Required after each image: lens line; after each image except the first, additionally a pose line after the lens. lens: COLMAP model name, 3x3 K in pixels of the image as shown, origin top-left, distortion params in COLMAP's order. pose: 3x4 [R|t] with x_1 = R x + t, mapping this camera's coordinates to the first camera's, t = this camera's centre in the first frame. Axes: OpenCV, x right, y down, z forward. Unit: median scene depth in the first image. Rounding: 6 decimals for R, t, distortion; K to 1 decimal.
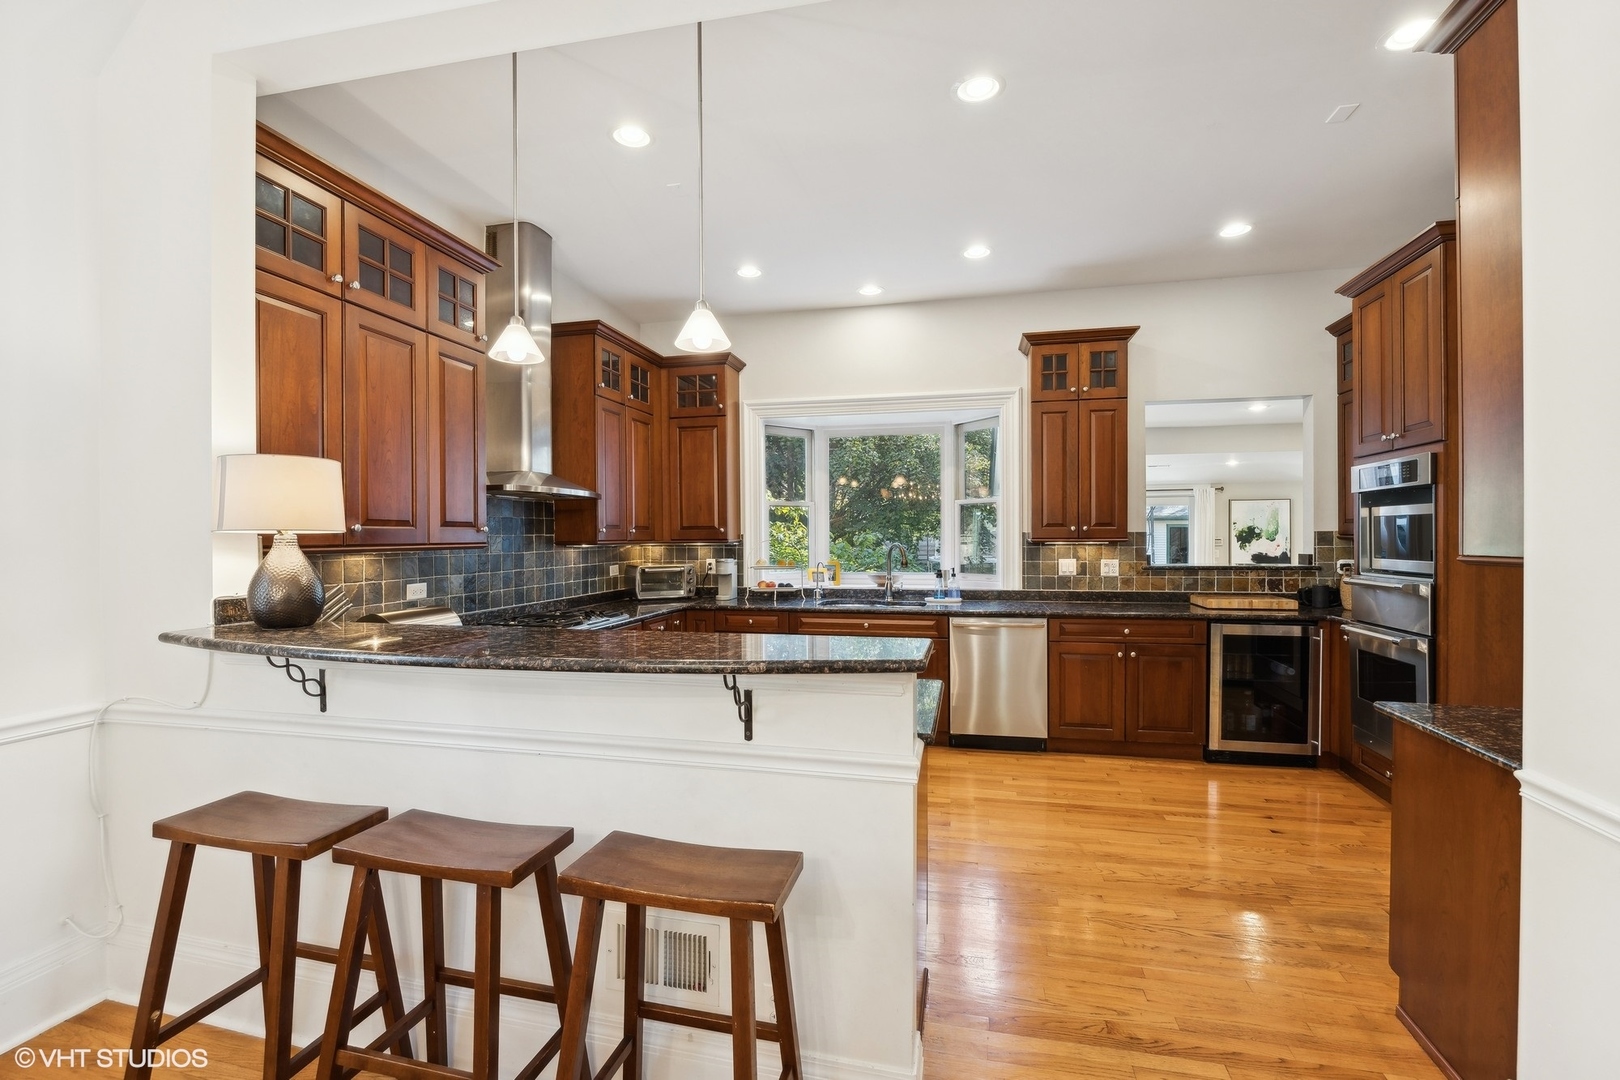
lens RADIAL K [[705.1, 0, 802.1], [0, 705.1, 541.0], [0, 0, 1]] dist [-0.001662, 0.000073]
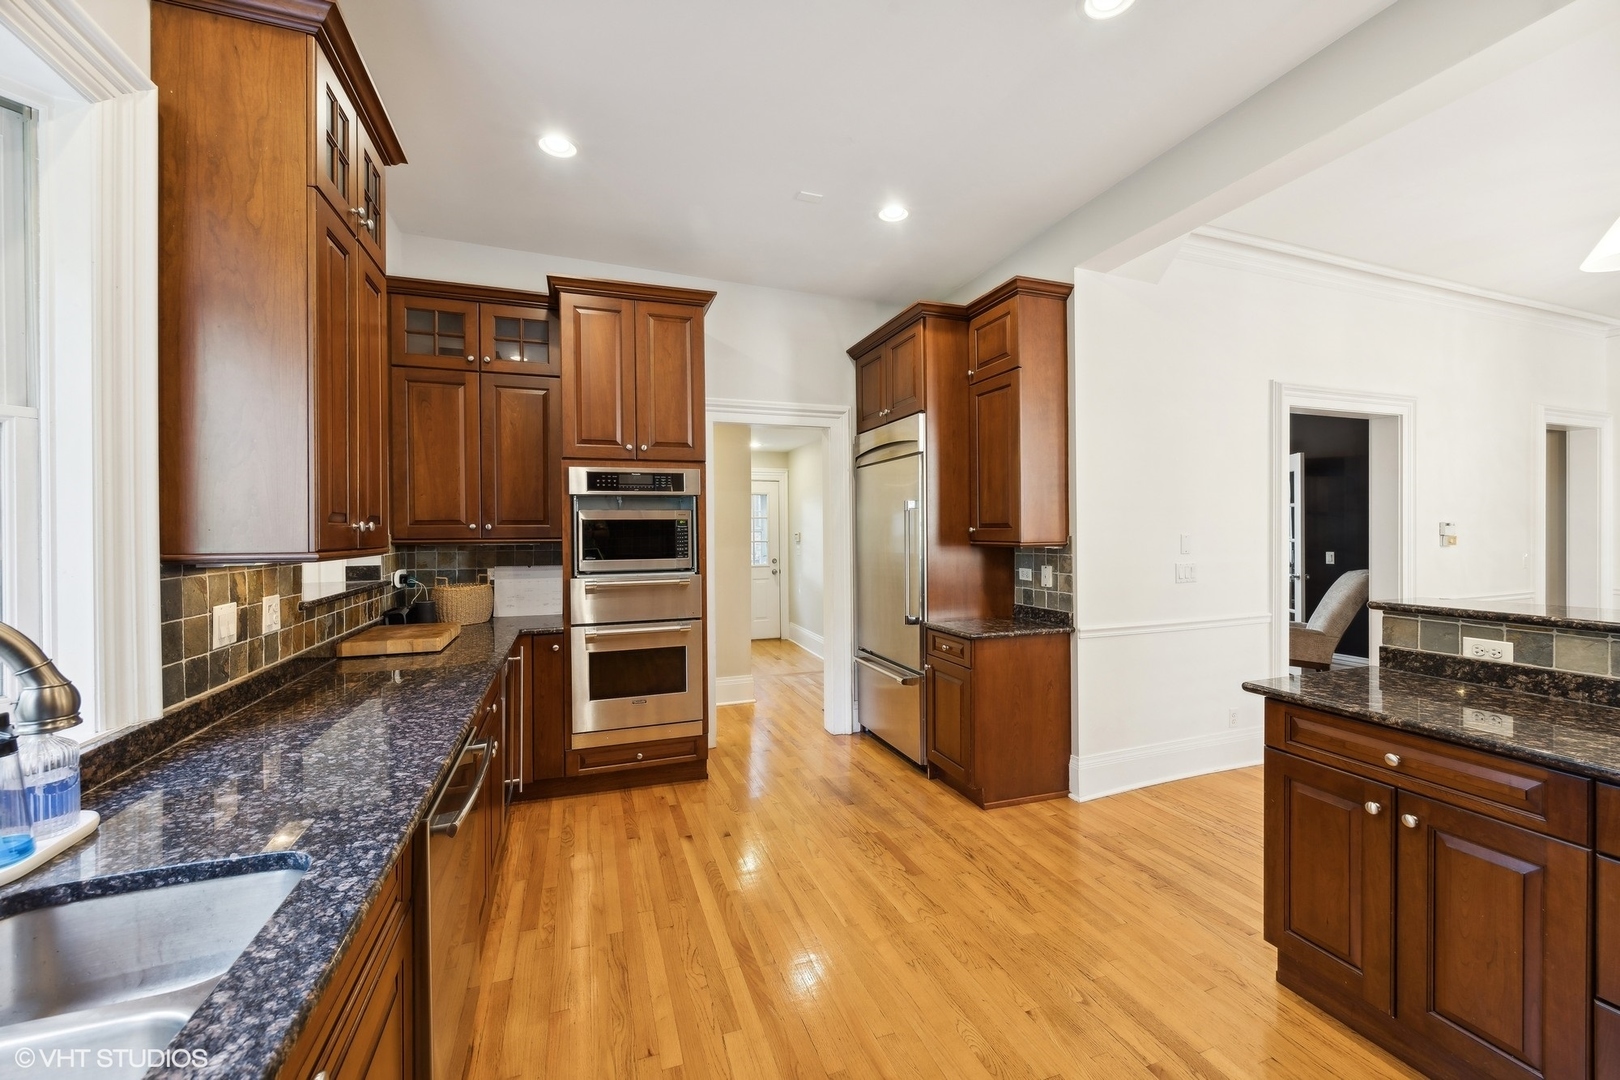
lens RADIAL K [[627.6, 0, 816.4], [0, 627.6, 544.6], [0, 0, 1]] dist [-0.001547, -0.000011]
pose [[-0.549654, -0.006103, 0.835370, -0.100355], [0.017688, 0.999664, 0.018941, -0.008734], [-0.835205, 0.025187, -0.549361, 1.022628]]
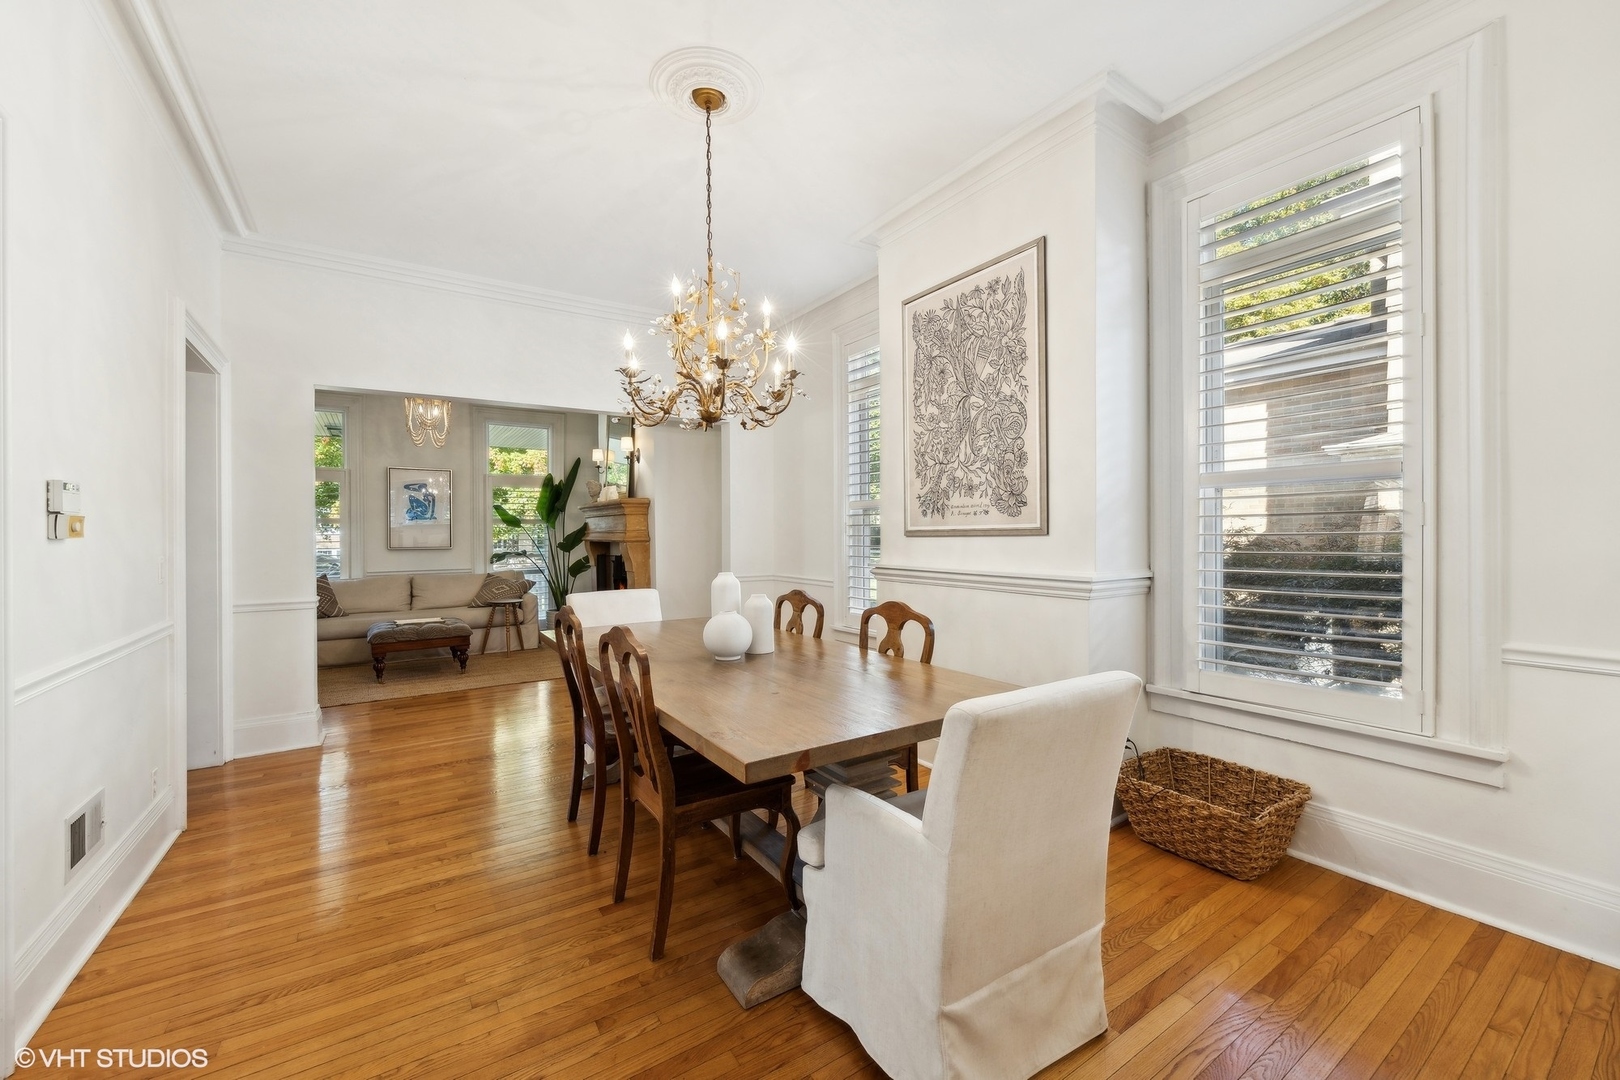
lens RADIAL K [[627.6, 0, 812.5], [0, 627.6, 537.1], [0, 0, 1]] dist [-0.001547, -0.000011]
pose [[-0.685751, 0.013617, -0.727709, 0.147499], [0.006647, 0.999900, 0.012446, 0.027427], [0.727806, 0.003698, -0.685774, 0.254536]]
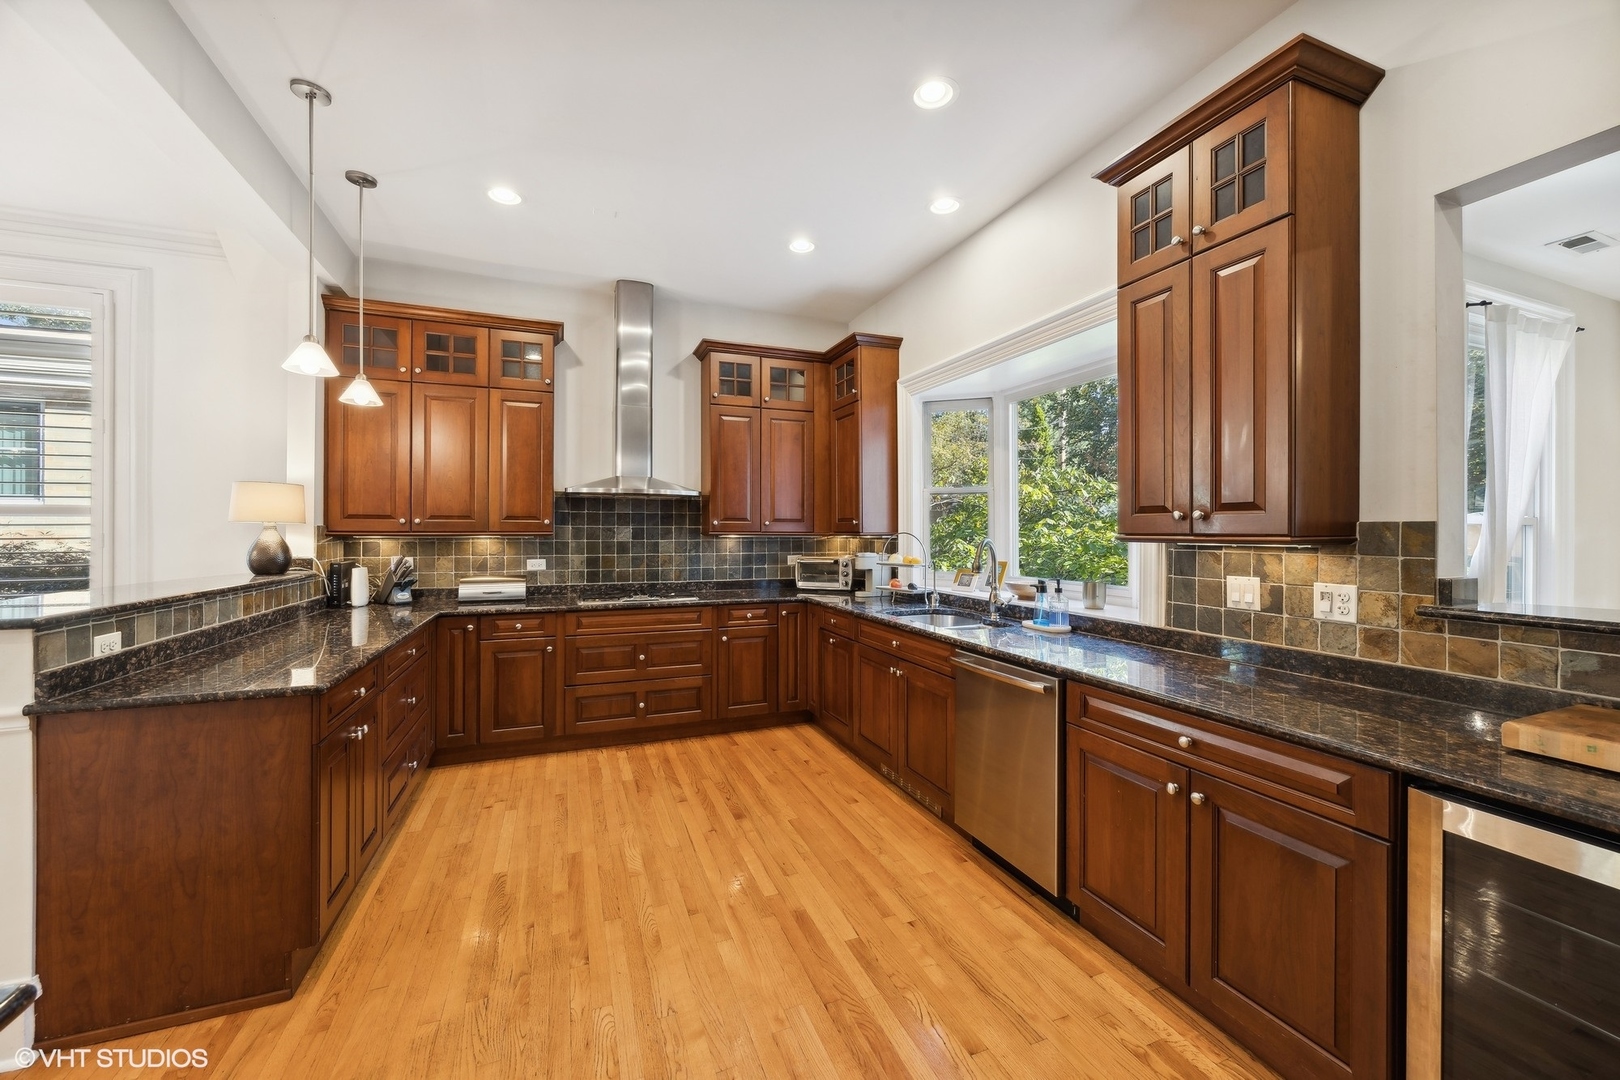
lens RADIAL K [[627.6, 0, 804.9], [0, 627.6, 532.9], [0, 0, 1]] dist [-0.001547, -0.000011]
pose [[0.563664, 0.009857, -0.825945, 0.632936], [-0.011567, 0.999925, 0.004040, -0.004136], [0.825923, 0.007276, 0.563736, 0.551065]]
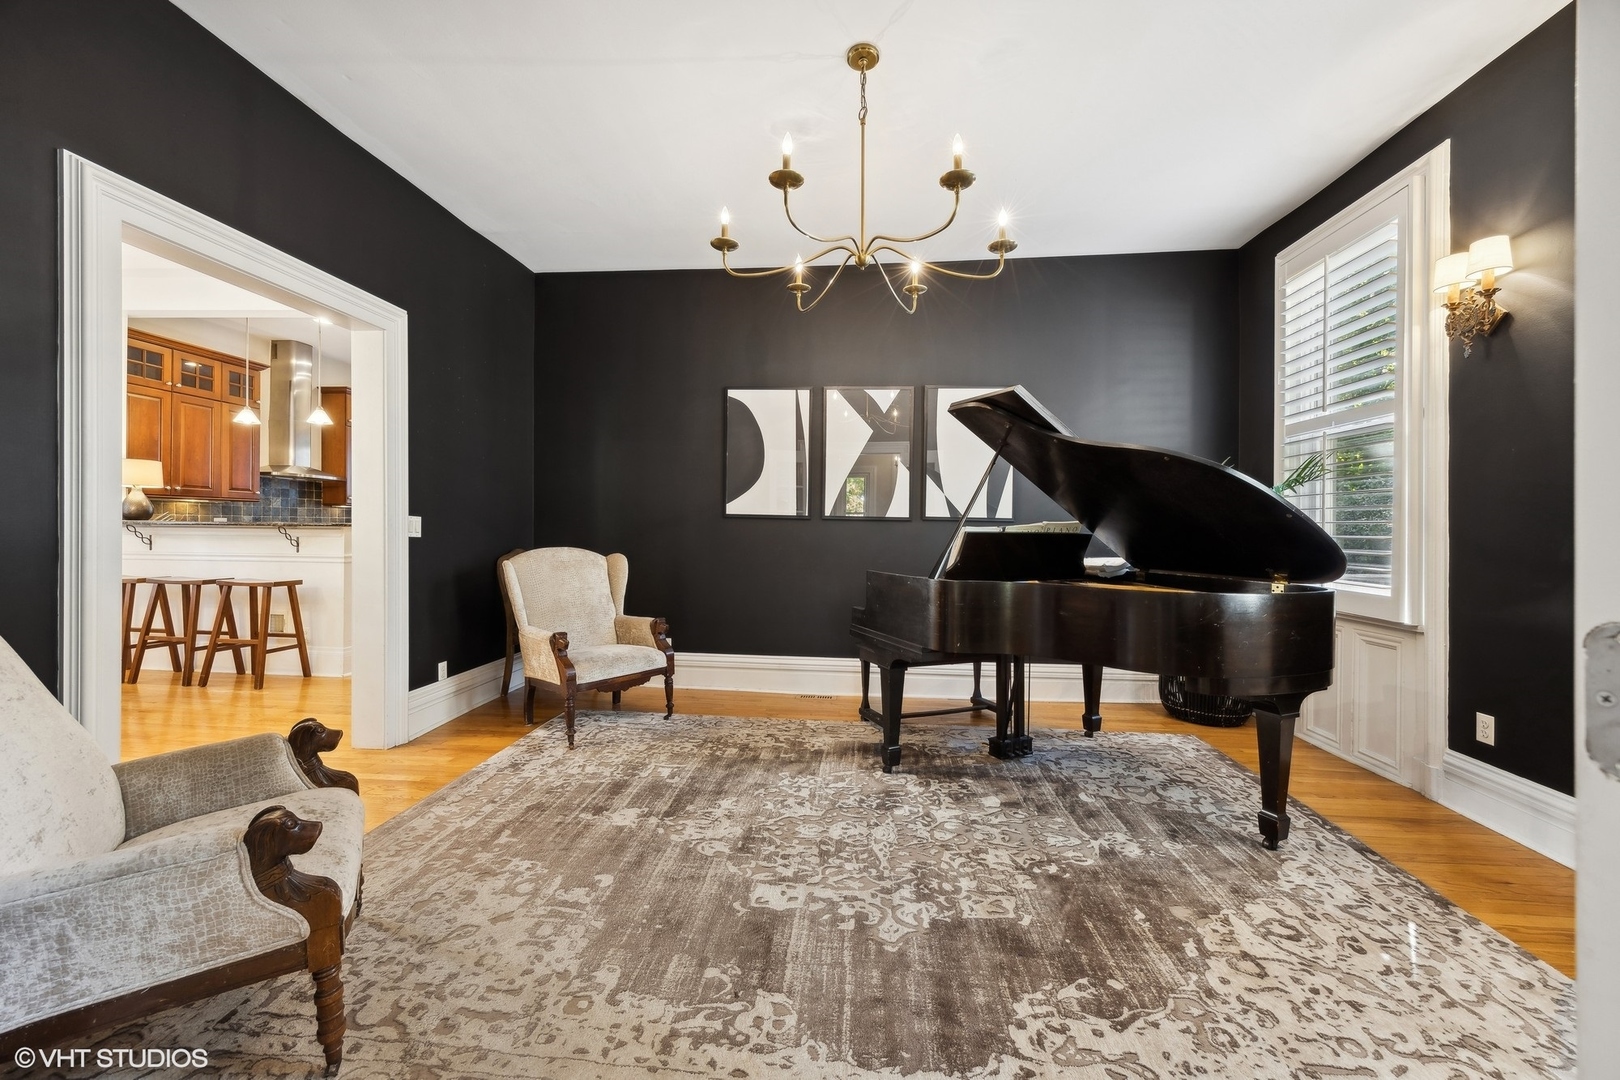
lens RADIAL K [[627.6, 0, 821.9], [0, 627.6, 533.9], [0, 0, 1]] dist [-0.001547, -0.000011]
pose [[0.988045, 0.013400, 0.153584, 0.697823], [-0.014417, 0.999881, 0.005515, 0.053483], [-0.153492, -0.007663, 0.988120, -0.831815]]
